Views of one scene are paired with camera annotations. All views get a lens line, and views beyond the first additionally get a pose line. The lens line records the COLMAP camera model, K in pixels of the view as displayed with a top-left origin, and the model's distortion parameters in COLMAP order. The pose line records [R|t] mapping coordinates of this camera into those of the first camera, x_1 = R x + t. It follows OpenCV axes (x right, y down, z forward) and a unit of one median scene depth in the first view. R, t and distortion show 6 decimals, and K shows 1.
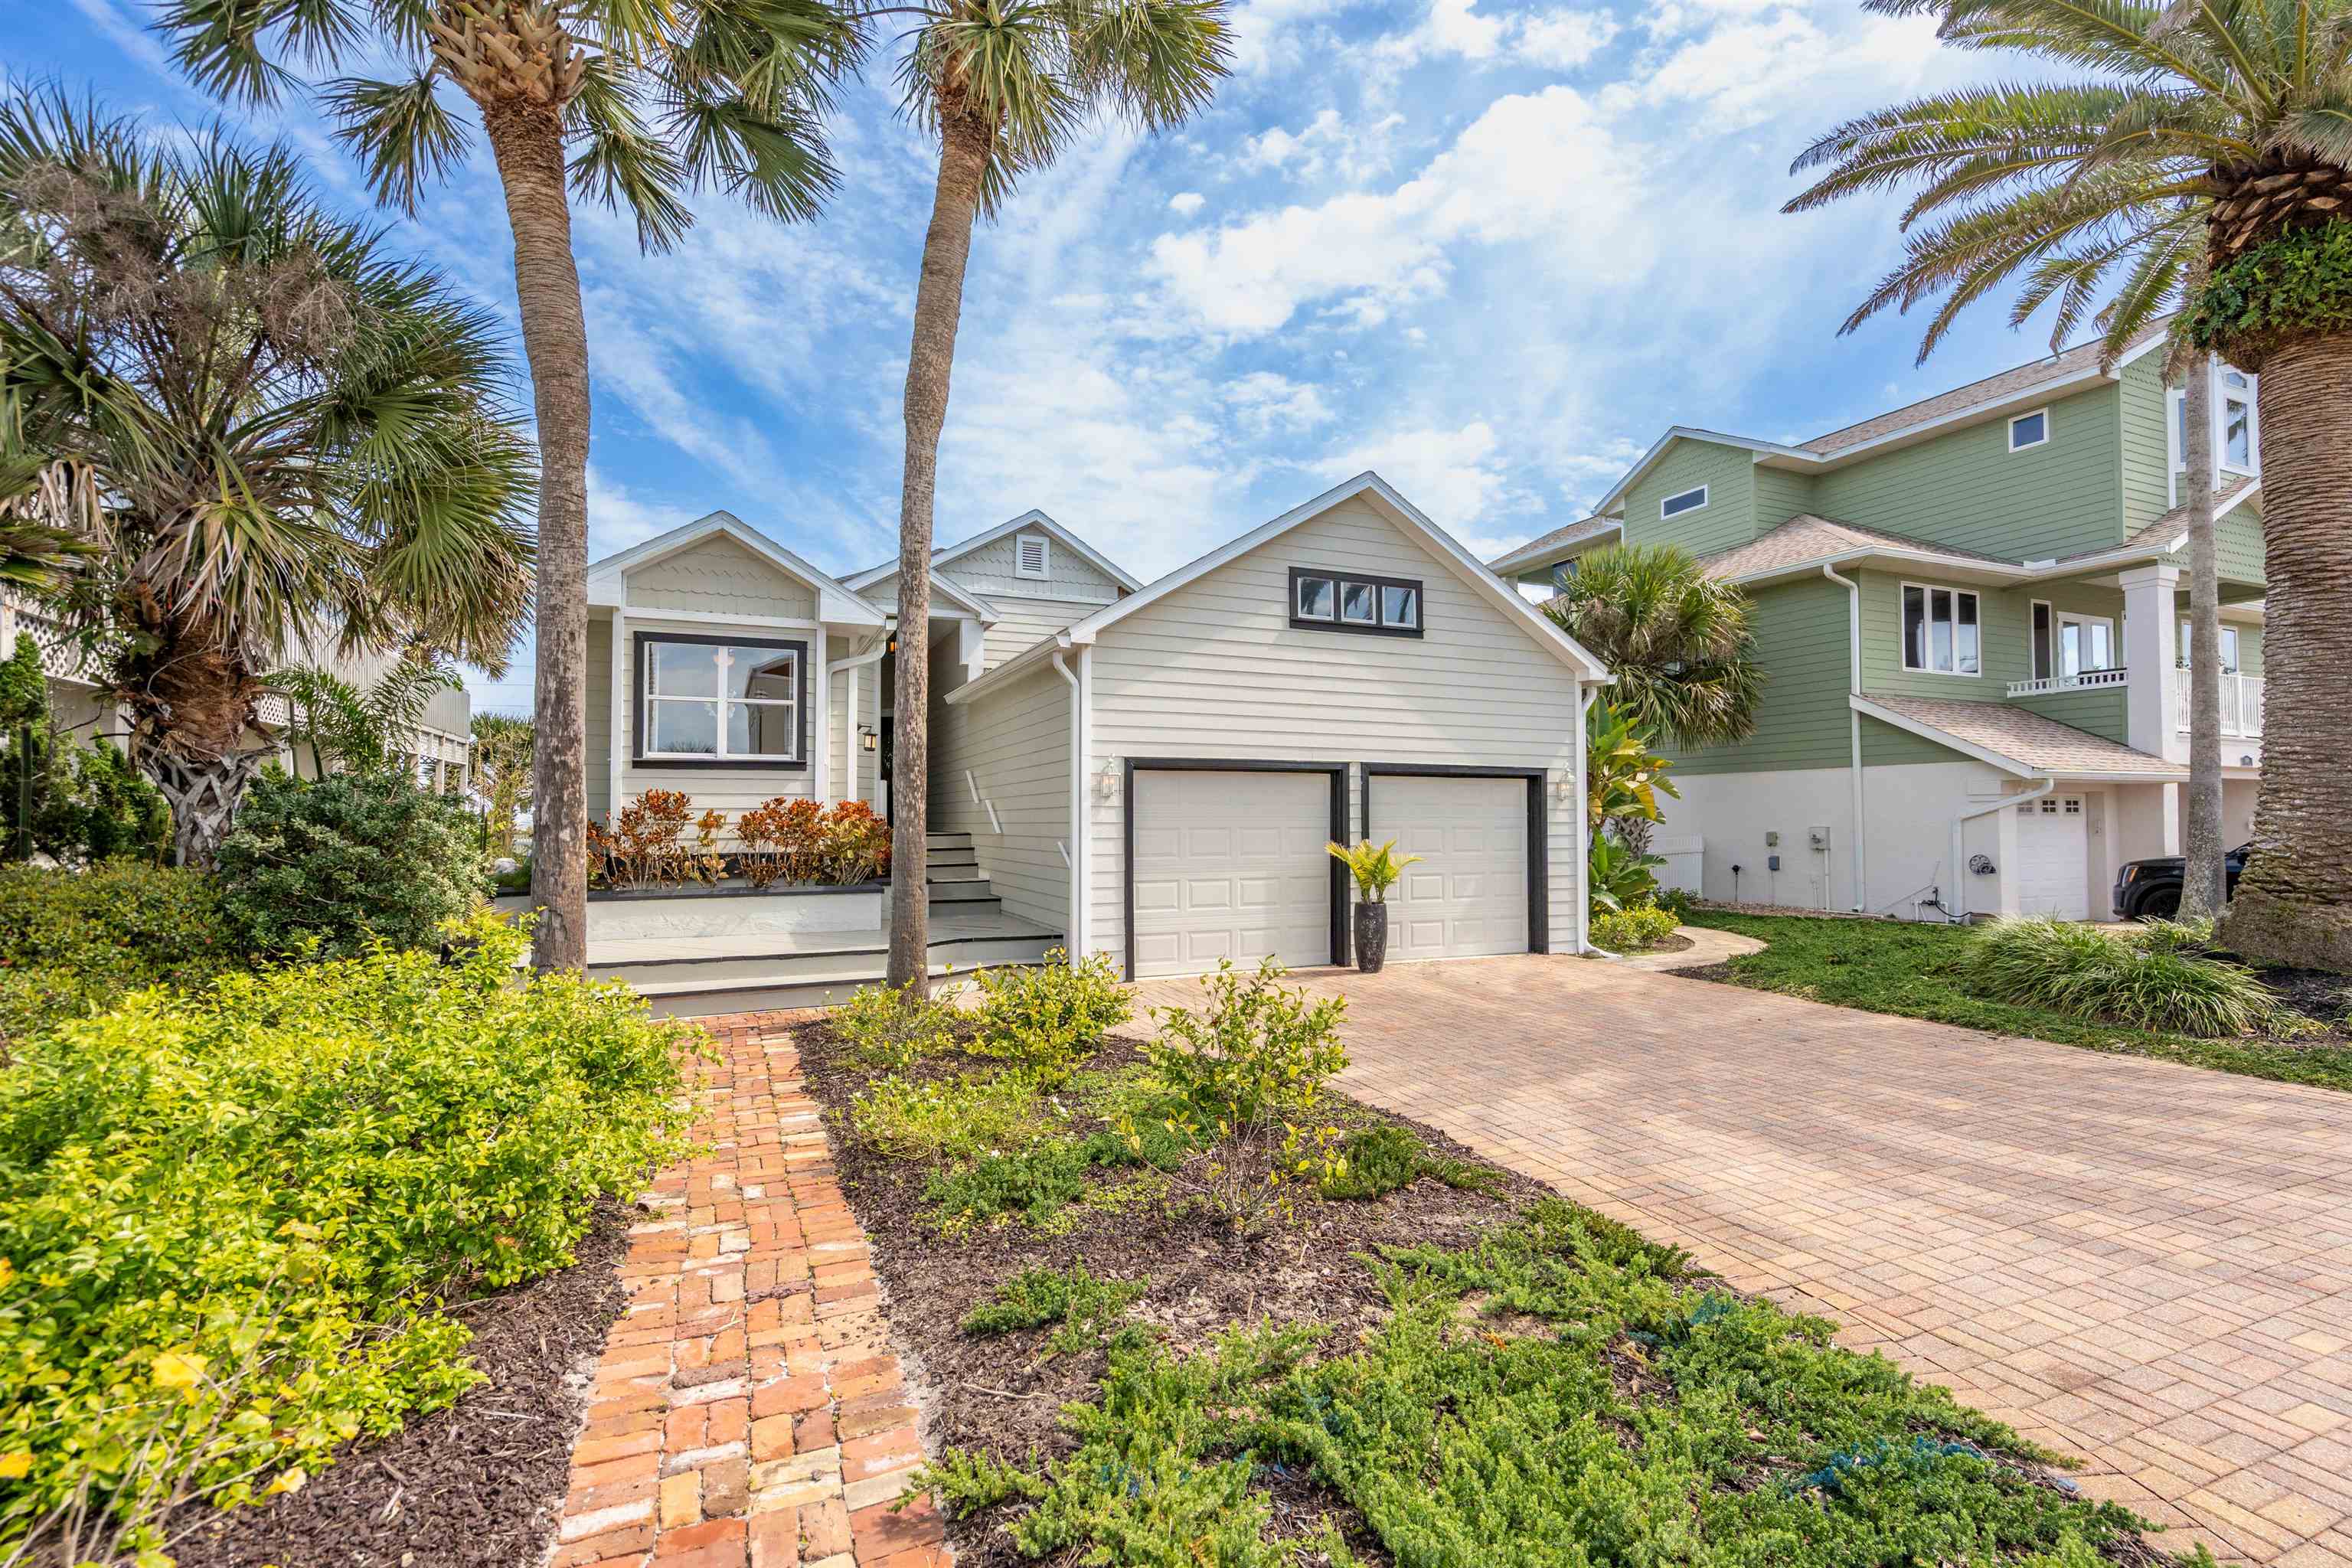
lens RADIAL K [[1057.8, 0, 1114.7], [0, 1057.8, 814.2], [0, 0, 1]] dist [-0.006163, 0.003292]
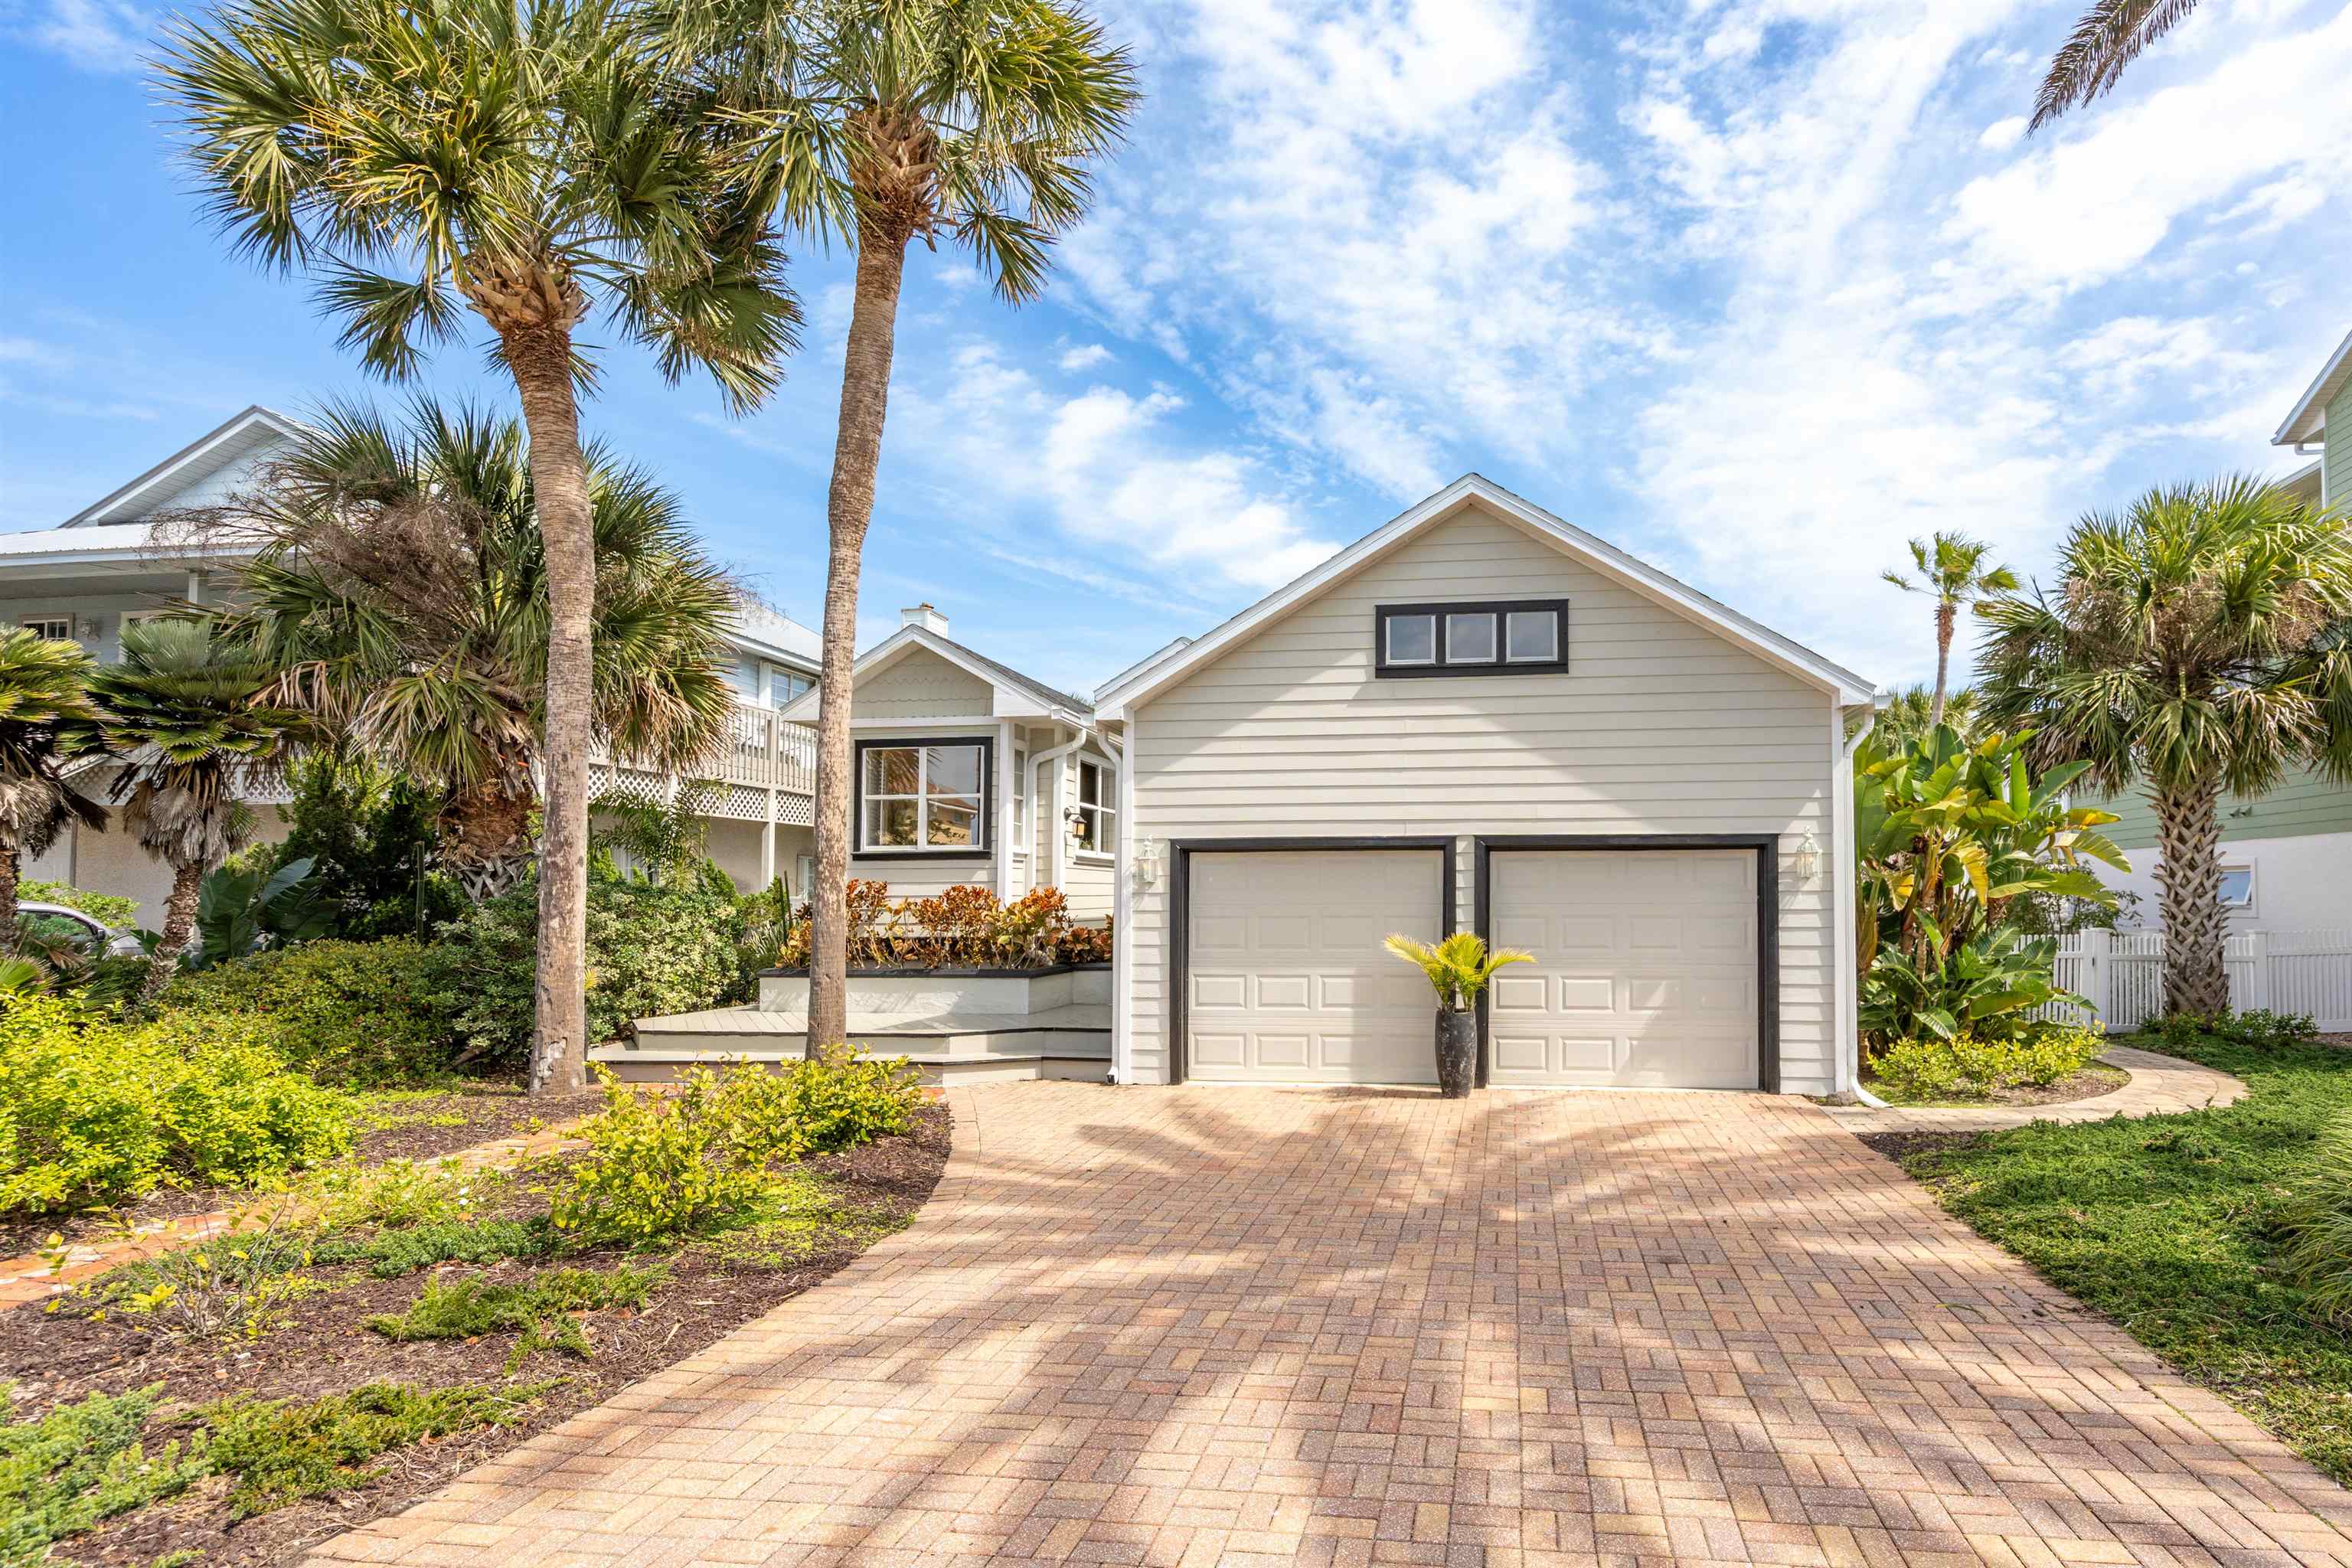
lens RADIAL K [[1096.3, 0, 1276.4], [0, 1096.3, 892.6], [0, 0, 1]] dist [-0.005246, 0.002200]
pose [[0.870348, -0.006104, -0.492398, 0.499072], [0.006613, 0.999978, -0.000707, -0.005950], [0.492392, -0.002641, 0.870370, 0.193322]]
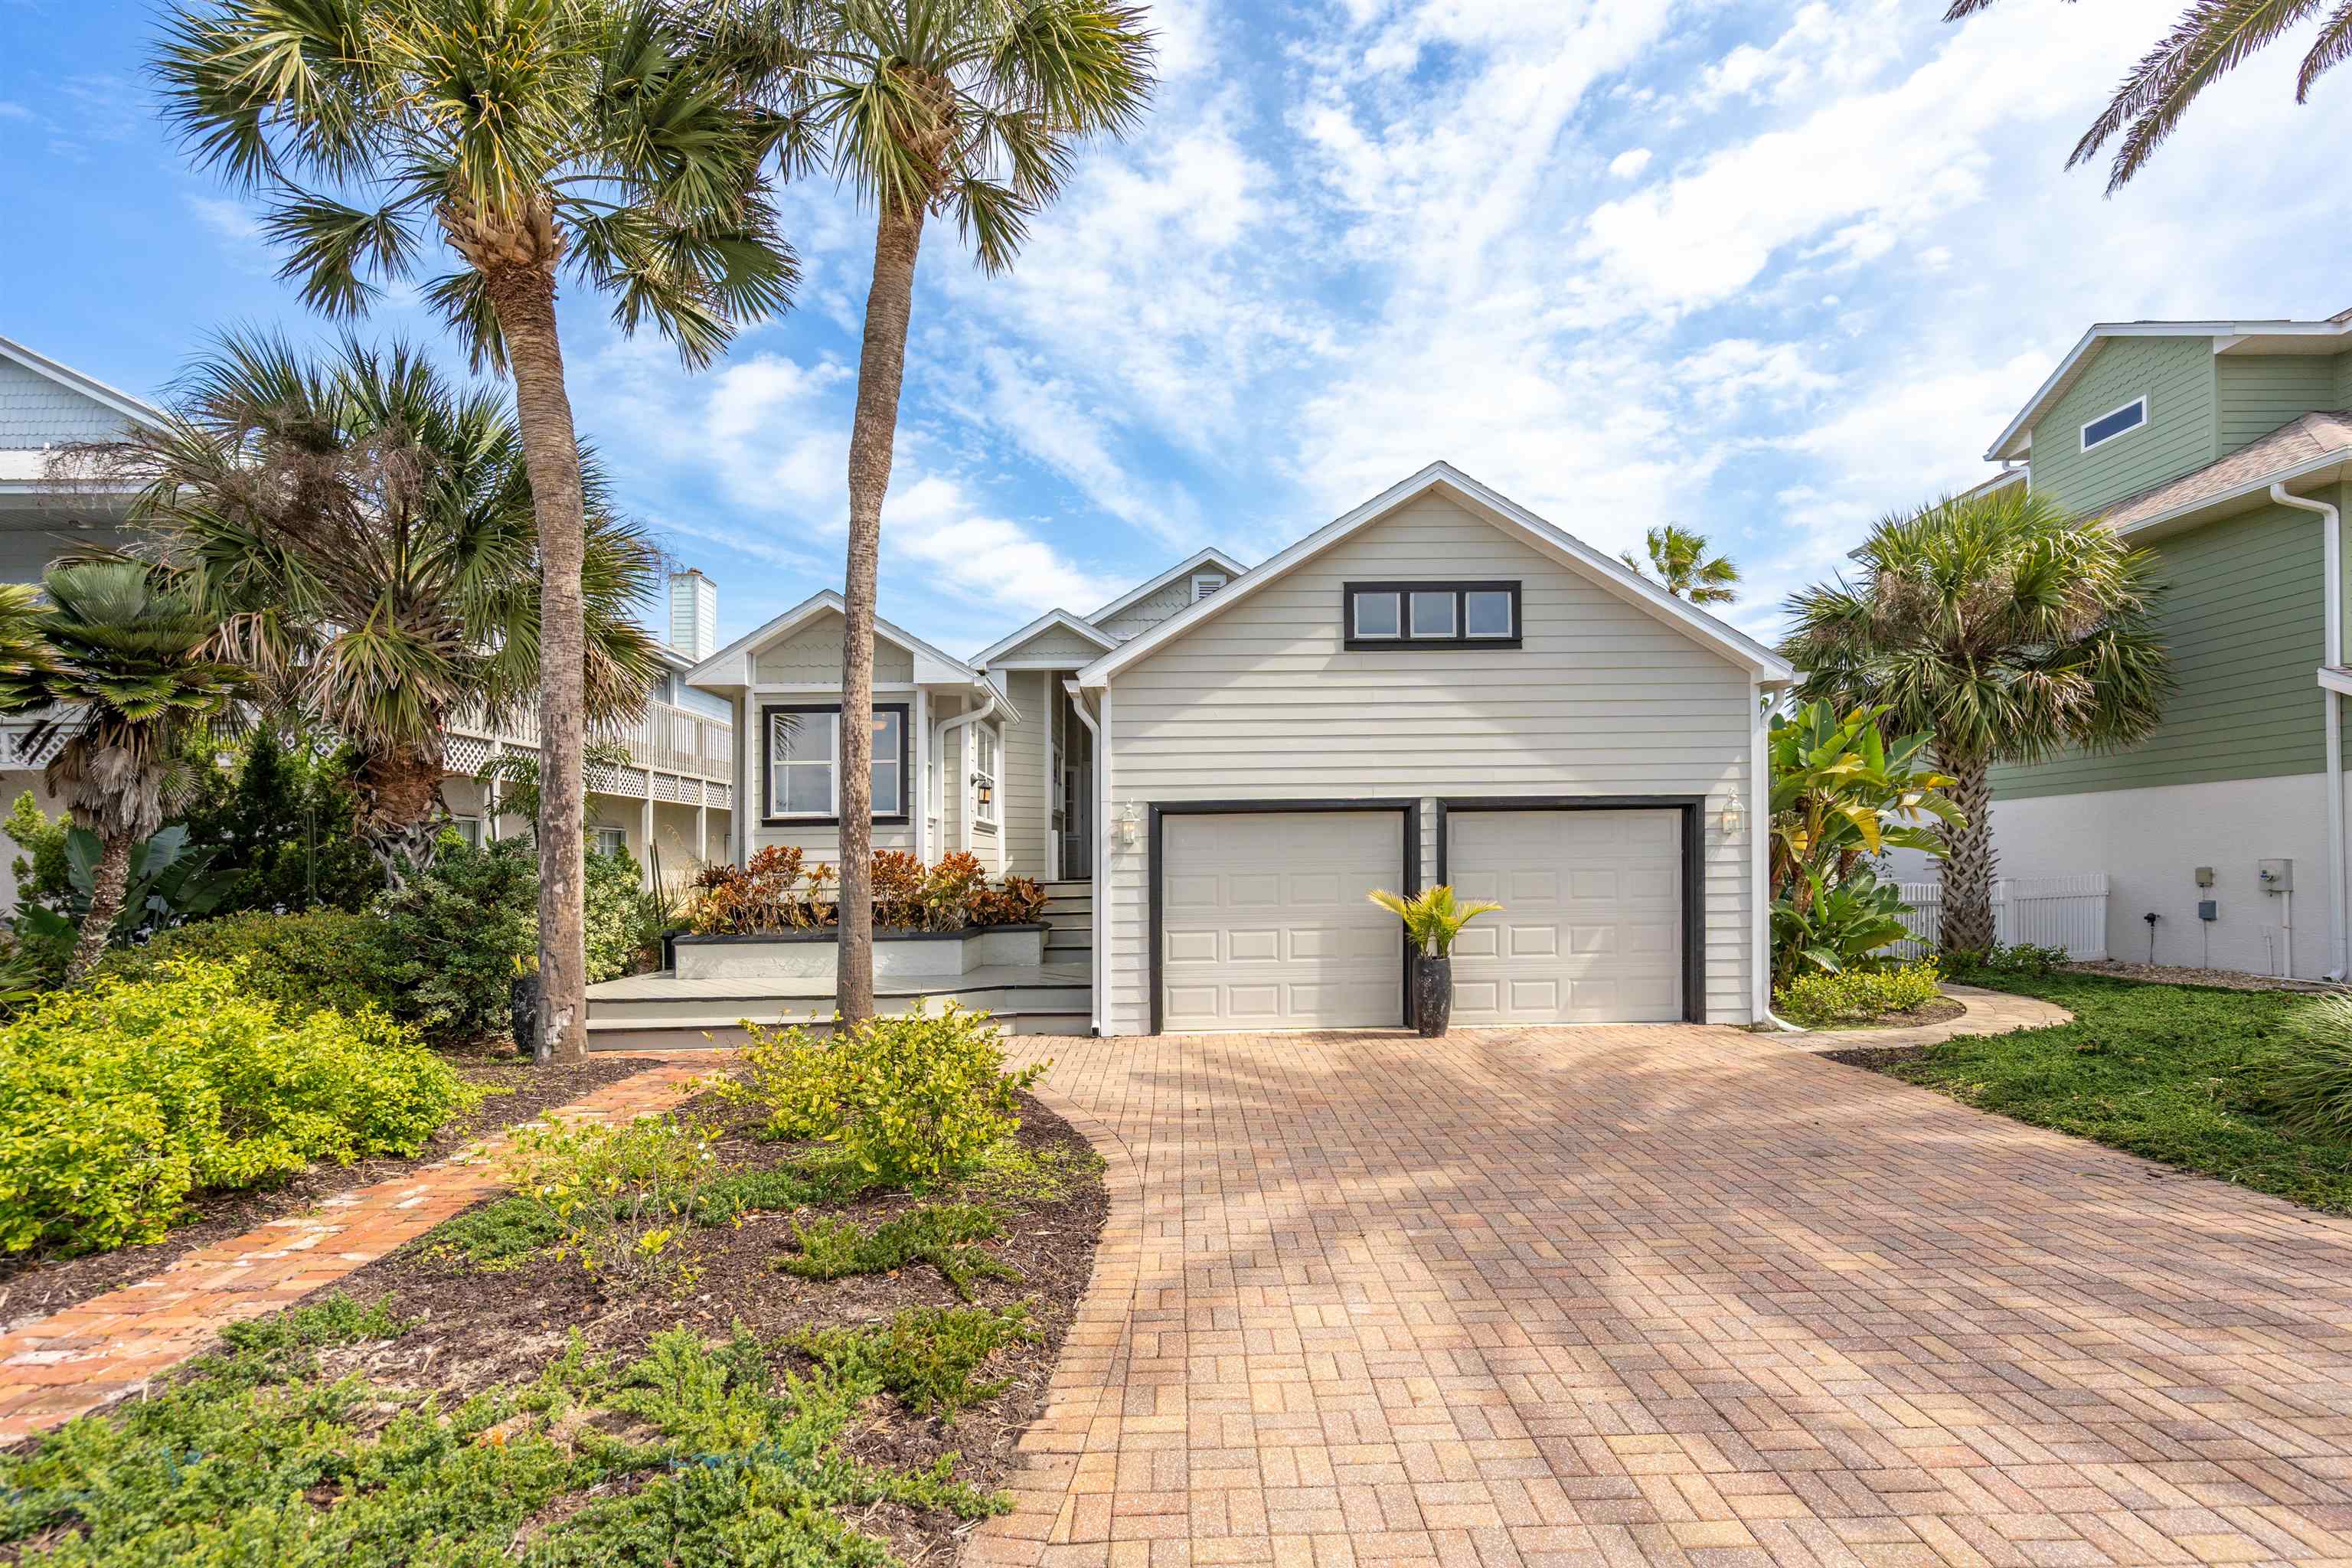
lens RADIAL K [[1057.8, 0, 1175.8], [0, 1057.8, 890.5], [0, 0, 1]] dist [-0.006163, 0.003292]
pose [[0.928670, -0.004053, -0.370886, 0.347207], [0.016609, 0.999392, 0.030667, -0.002360], [0.370536, -0.034640, 0.928172, 0.099791]]
